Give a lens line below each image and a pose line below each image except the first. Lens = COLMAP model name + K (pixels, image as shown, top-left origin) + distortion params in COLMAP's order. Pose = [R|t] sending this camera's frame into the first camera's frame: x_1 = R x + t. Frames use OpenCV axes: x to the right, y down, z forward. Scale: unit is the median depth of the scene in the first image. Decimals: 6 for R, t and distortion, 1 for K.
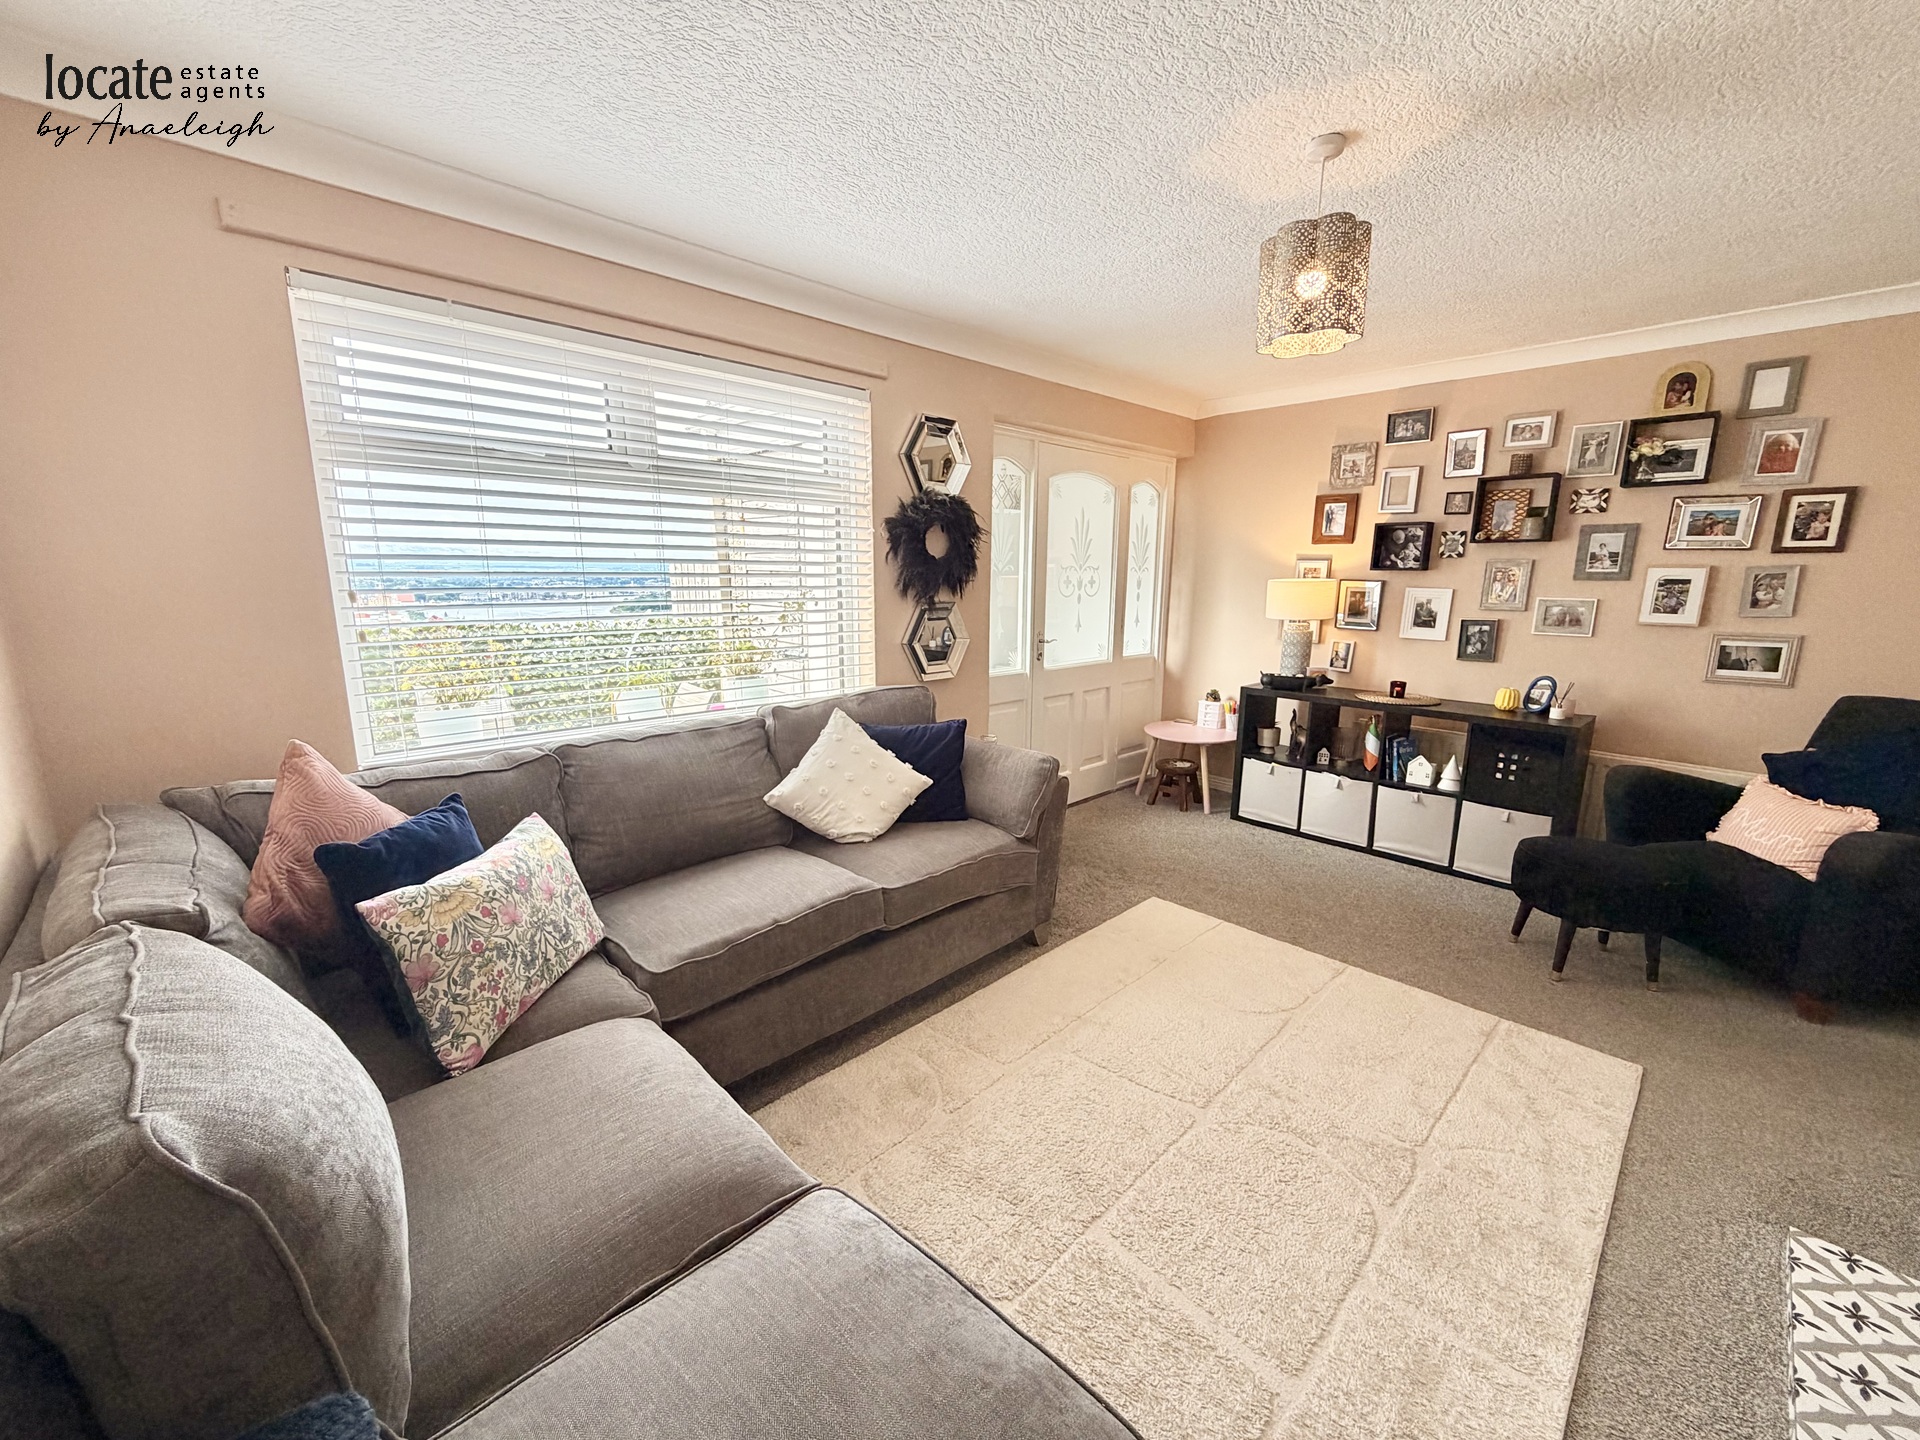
lens RADIAL K [[768.4, 0, 956.8], [0, 768.4, 719.9], [0, 0, 1]] dist [-0.003449, 0.001907]
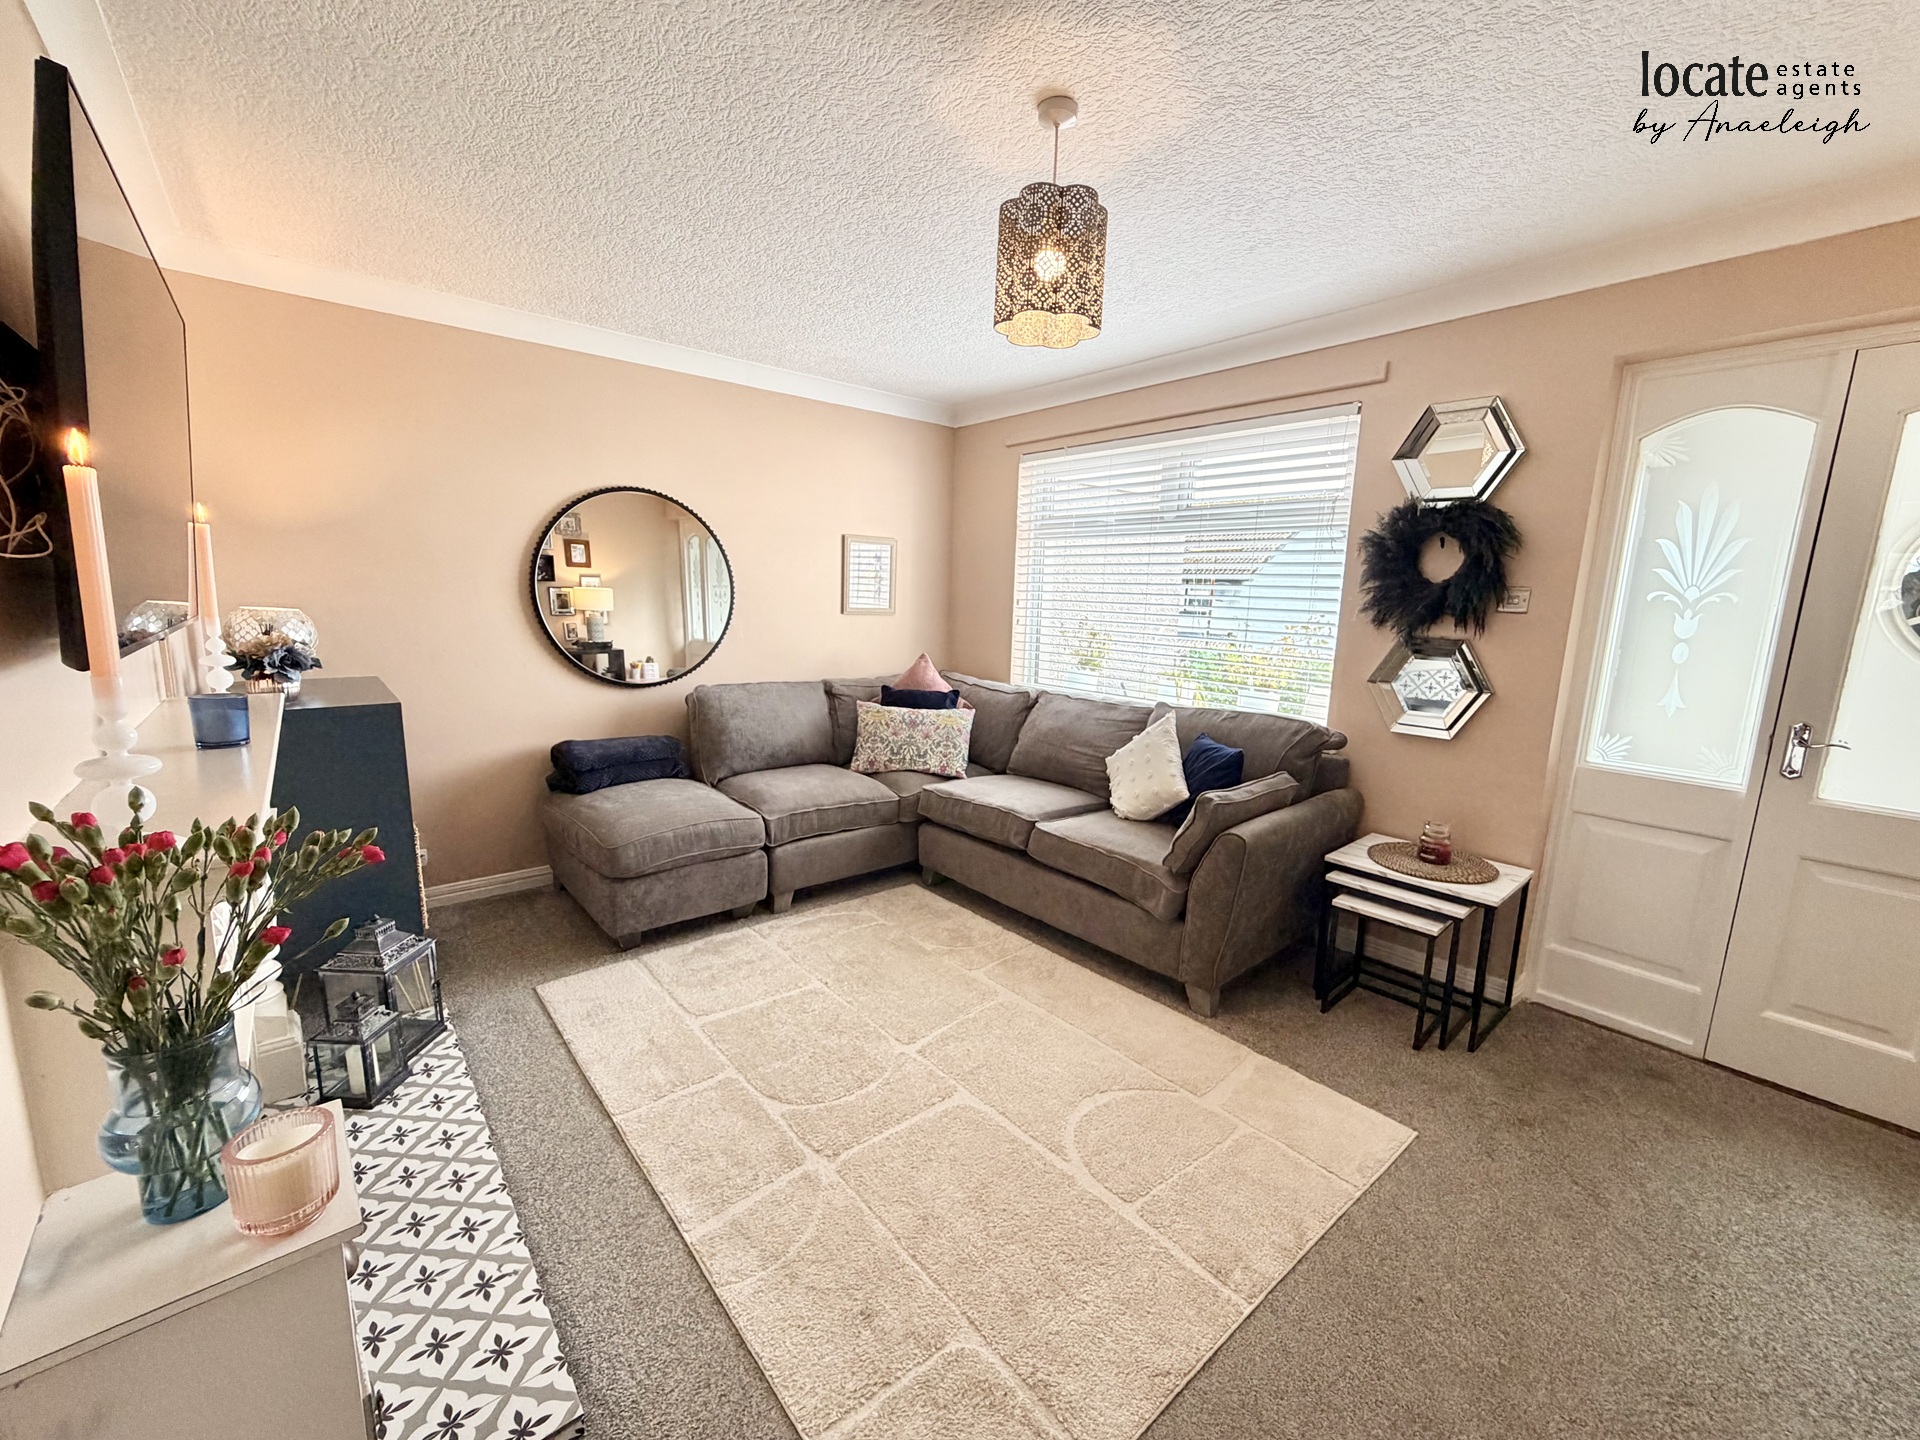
lens RADIAL K [[768.4, 0, 964.6], [0, 768.4, 720.9], [0, 0, 1]] dist [-0.003449, 0.001907]
pose [[-0.057262, 0.160840, -0.985318, 0.878574], [-0.214803, 0.961838, 0.169491, -0.112395], [0.974977, 0.221355, -0.020528, 0.634720]]
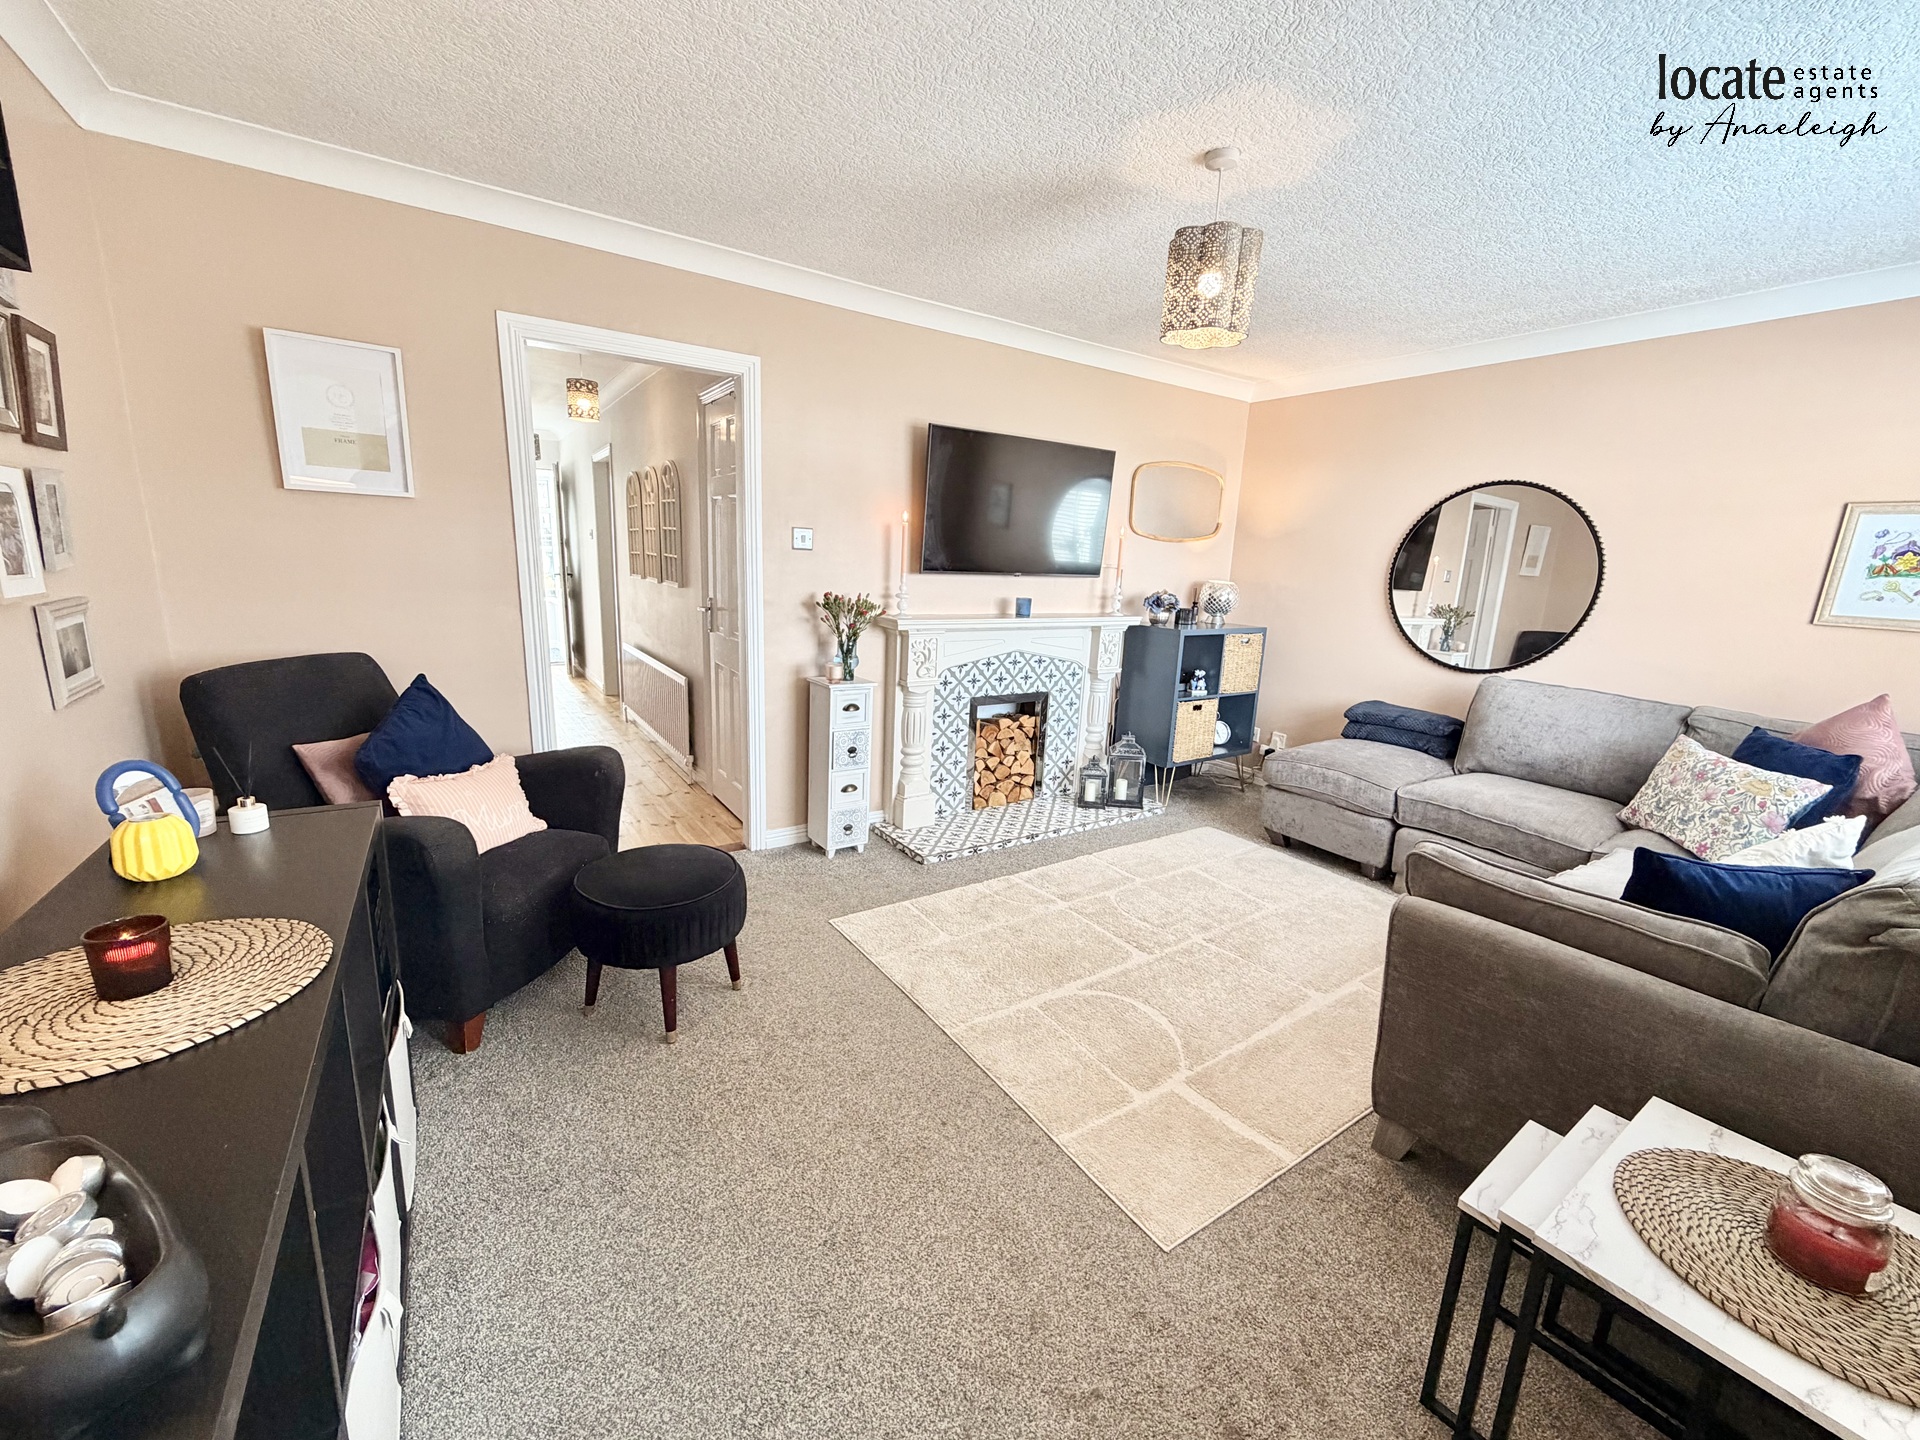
lens RADIAL K [[768.4, 0, 964.0], [0, 768.4, 719.7], [0, 0, 1]] dist [-0.003449, 0.001907]
pose [[-0.985518, -0.078798, 0.150149, 0.364128], [-0.015855, 0.924412, 0.381065, -0.246954], [-0.168826, 0.373166, -0.912275, 1.400680]]
